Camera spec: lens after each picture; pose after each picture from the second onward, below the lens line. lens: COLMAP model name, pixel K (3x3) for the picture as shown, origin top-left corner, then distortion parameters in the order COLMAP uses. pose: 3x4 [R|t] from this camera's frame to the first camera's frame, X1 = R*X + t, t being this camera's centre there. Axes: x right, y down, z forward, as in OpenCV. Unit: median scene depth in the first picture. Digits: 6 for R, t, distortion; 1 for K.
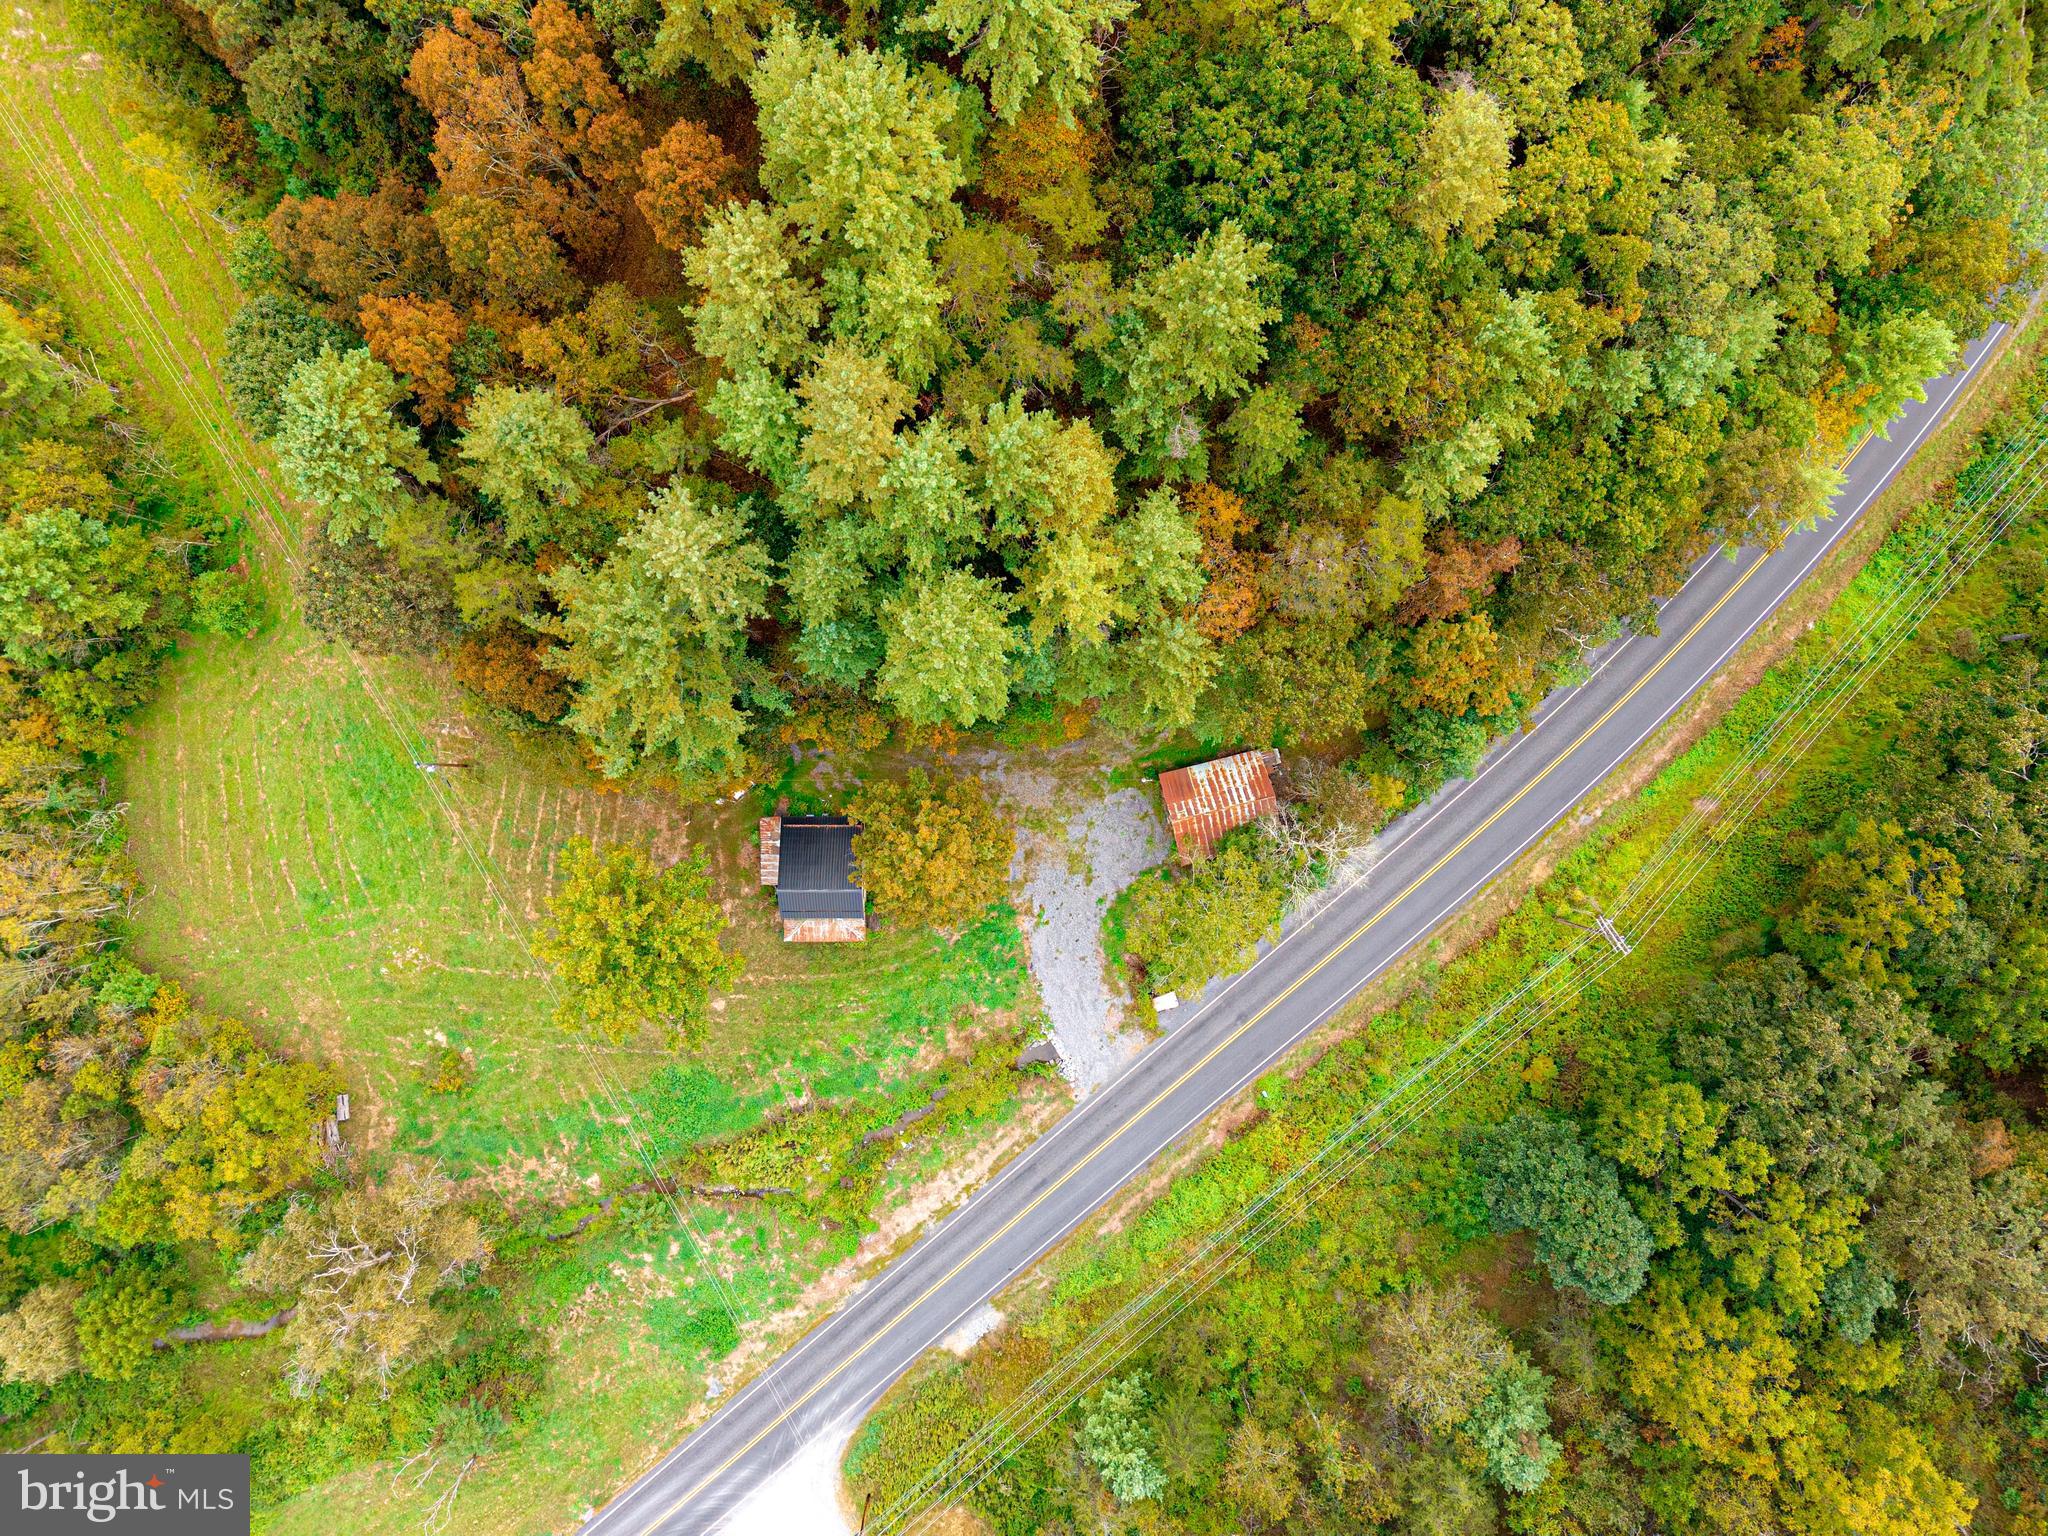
lens RADIAL K [[1351.5, 0, 1024.0], [0, 1351.5, 768.0], [0, 0, 1]] dist [0.086816, -0.100439]
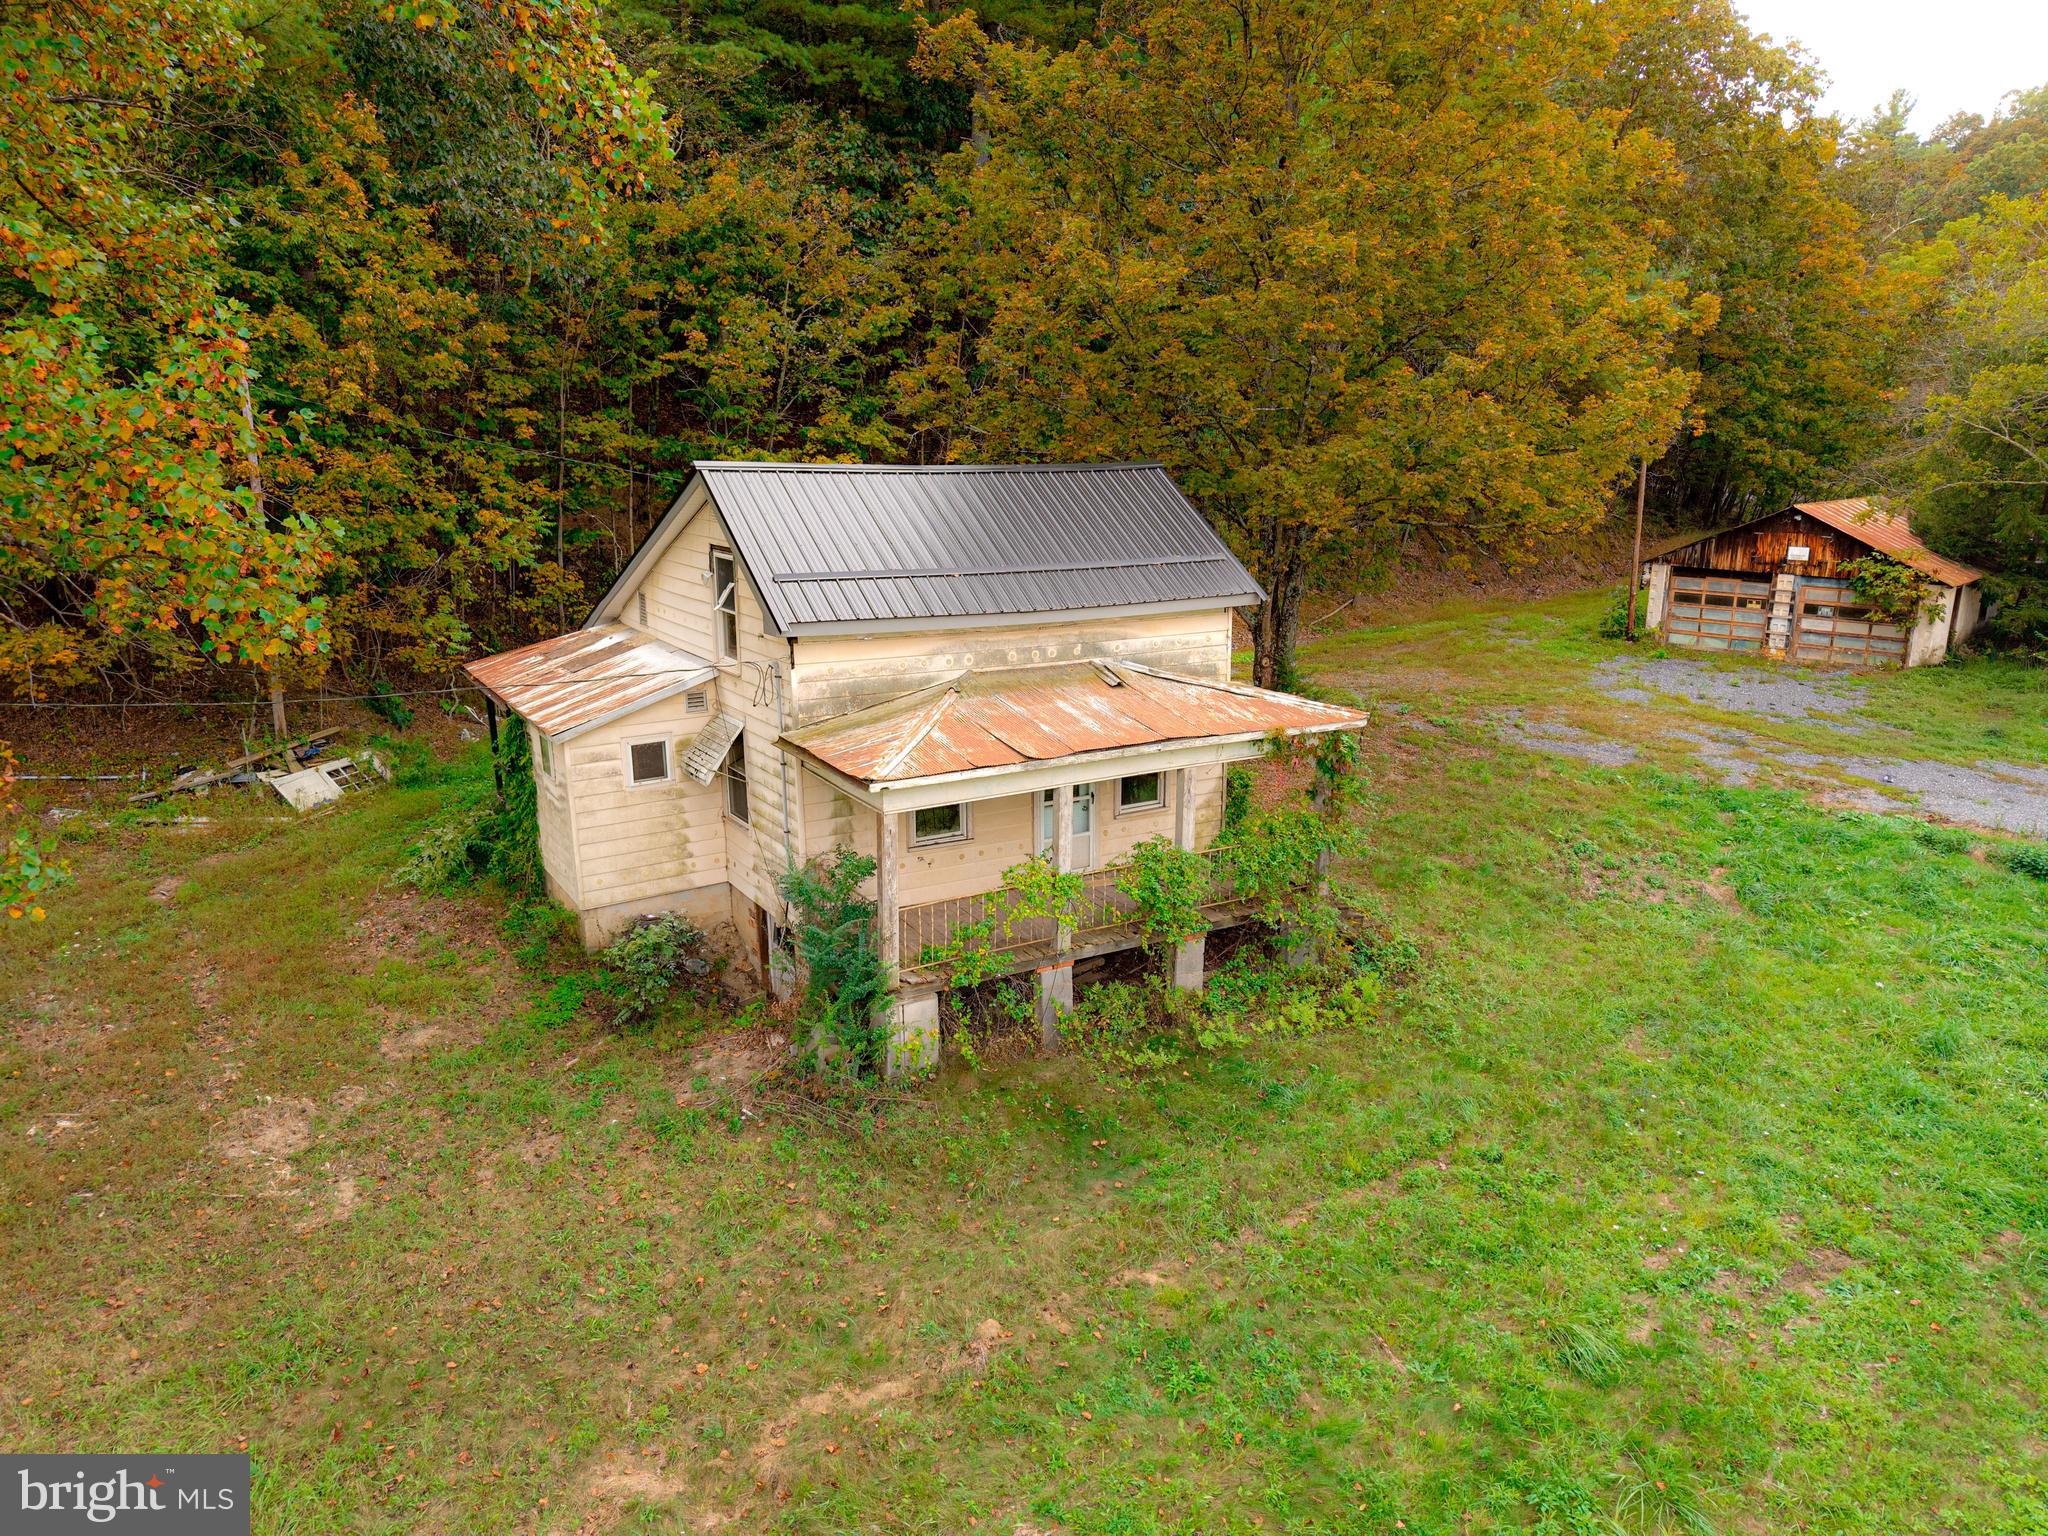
lens RADIAL K [[1351.5, 0, 1024.0], [0, 1351.5, 768.0], [0, 0, 1]] dist [0.086816, -0.100439]
pose [[0.858665, -0.130032, 0.495768, -0.216342], [0.512529, 0.212205, -0.832036, 0.225379], [0.002987, 0.968535, 0.248858, 0.935597]]
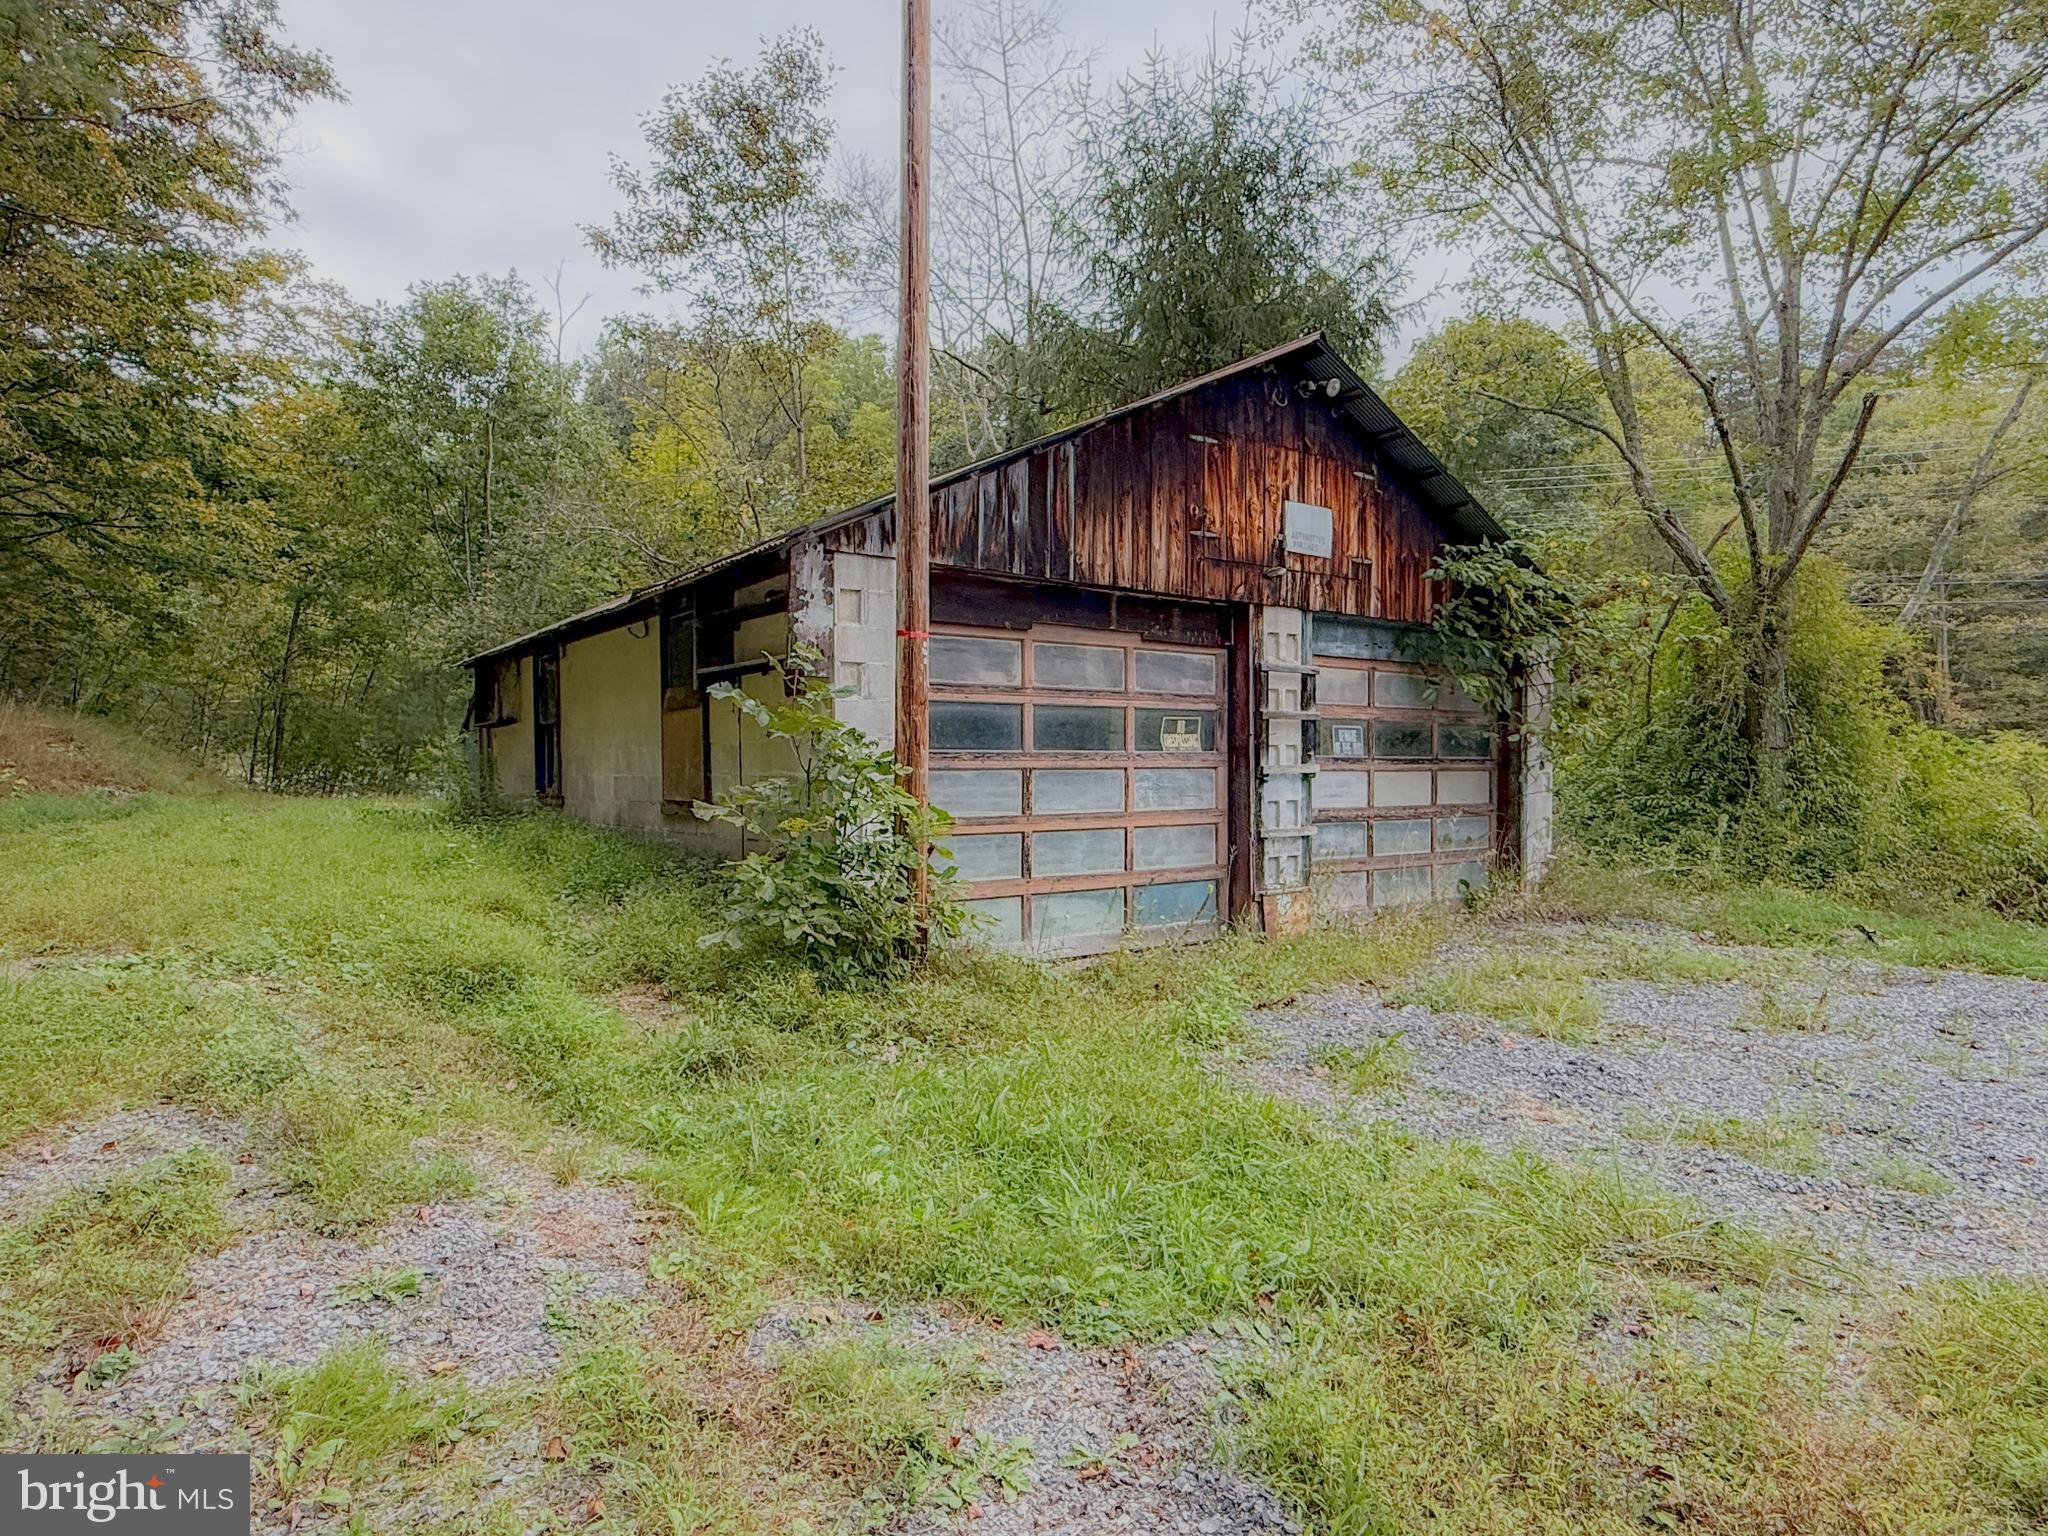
lens RADIAL K [[1162.6, 0, 1024.0], [0, 1162.6, 768.0], [0, 0, 1]] dist [0.023423, 0.000099]
pose [[-0.367089, -0.002424, 0.930183, 0.046826], [0.930181, -0.004203, 0.367077, -0.006603], [0.003020, 0.999988, 0.003797, 0.982803]]
